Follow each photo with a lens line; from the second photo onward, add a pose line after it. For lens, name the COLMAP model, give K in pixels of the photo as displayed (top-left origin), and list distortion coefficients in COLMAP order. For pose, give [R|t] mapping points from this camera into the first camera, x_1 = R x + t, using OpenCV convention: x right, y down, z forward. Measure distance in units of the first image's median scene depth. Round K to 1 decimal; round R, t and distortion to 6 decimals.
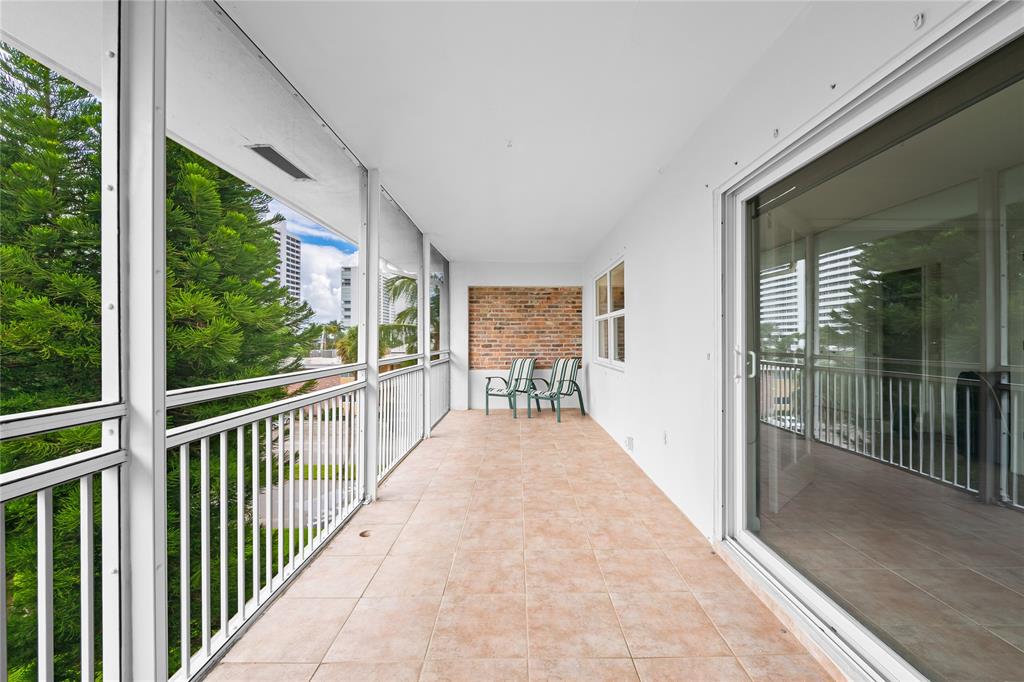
lens RADIAL K [[406.3, 0, 508.4], [0, 406.3, 331.0], [0, 0, 1]] dist [0.002571, -0.003663]
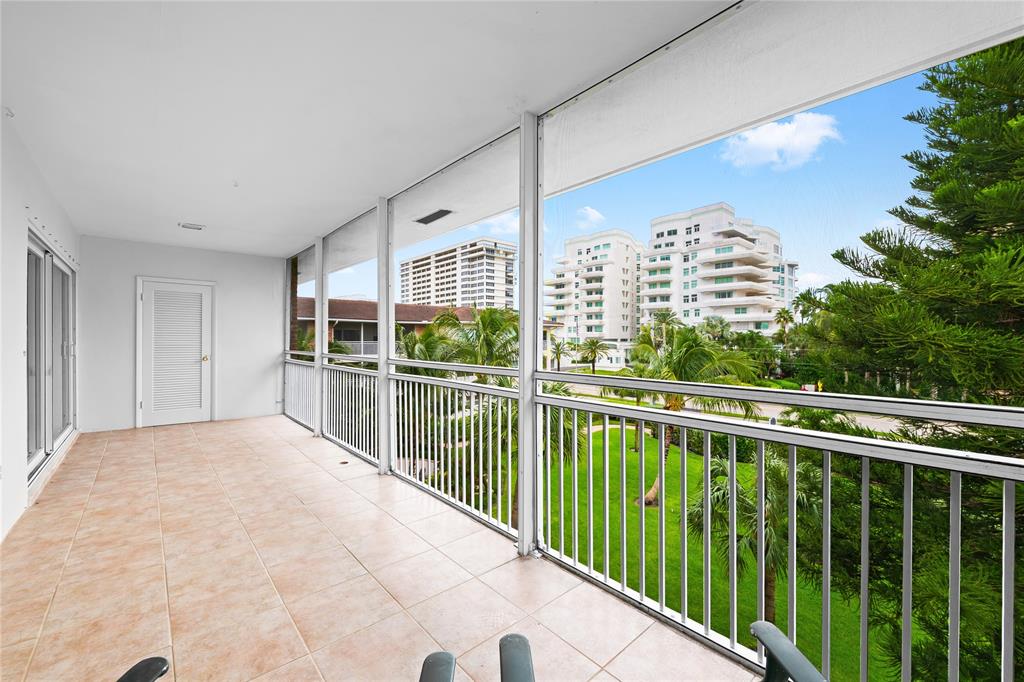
lens RADIAL K [[406.3, 0, 527.8], [0, 406.3, 340.9], [0, 0, 1]] dist [0.002571, -0.003663]
pose [[-0.712496, 0.002079, -0.701673, 0.185662], [0.012950, 0.999864, -0.010187, 0.035748], [0.701557, -0.016345, -0.712426, 1.950100]]
